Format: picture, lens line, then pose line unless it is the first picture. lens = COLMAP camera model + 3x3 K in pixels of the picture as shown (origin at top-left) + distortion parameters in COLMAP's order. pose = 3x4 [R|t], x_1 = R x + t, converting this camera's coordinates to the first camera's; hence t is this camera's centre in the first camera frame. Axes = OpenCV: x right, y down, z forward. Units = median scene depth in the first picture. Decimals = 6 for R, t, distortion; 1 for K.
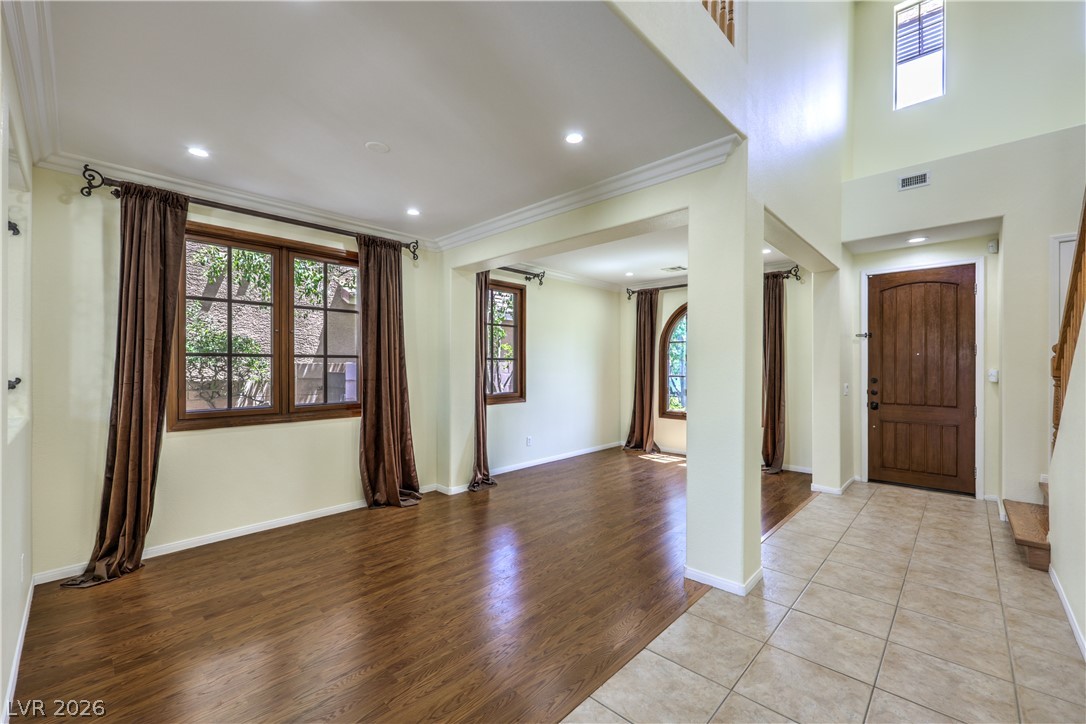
lens RADIAL K [[444.1, 0, 550.6], [0, 444.1, 363.5], [0, 0, 1]] dist [0.001246, -0.000227]
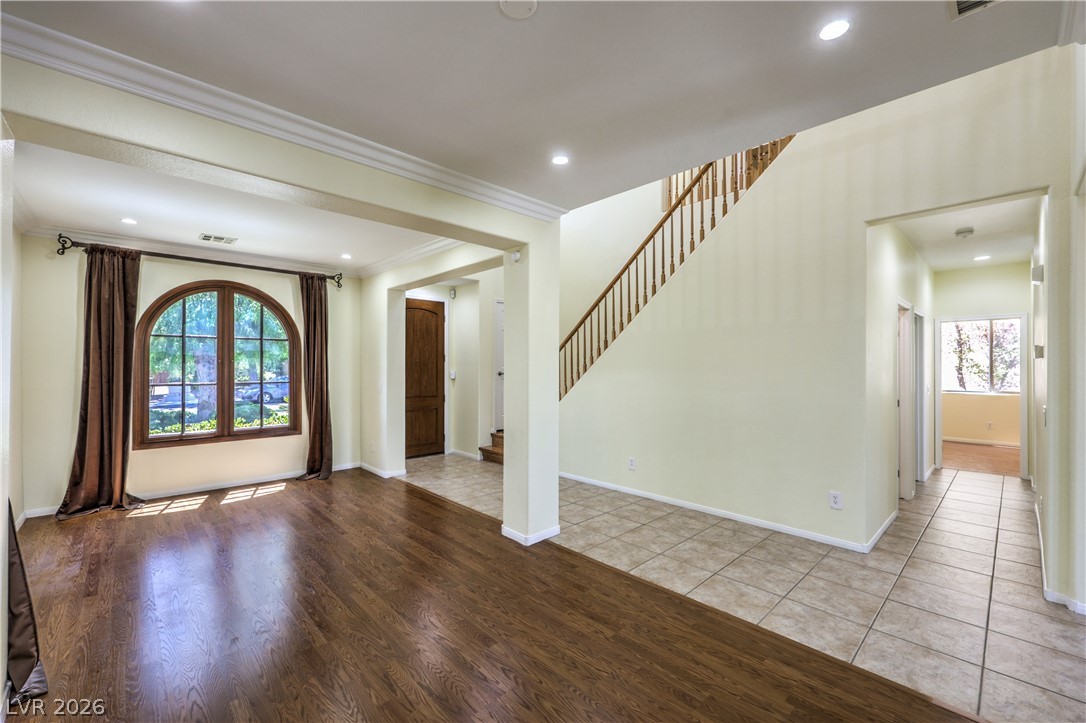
lens RADIAL K [[444.1, 0, 550.6], [0, 444.1, 363.0], [0, 0, 1]] dist [0.001246, -0.000227]
pose [[0.051948, 0.004721, 0.998639, -0.681473], [-0.005082, 0.999977, -0.004463, -0.011313], [-0.998637, -0.004843, 0.051971, 0.655507]]
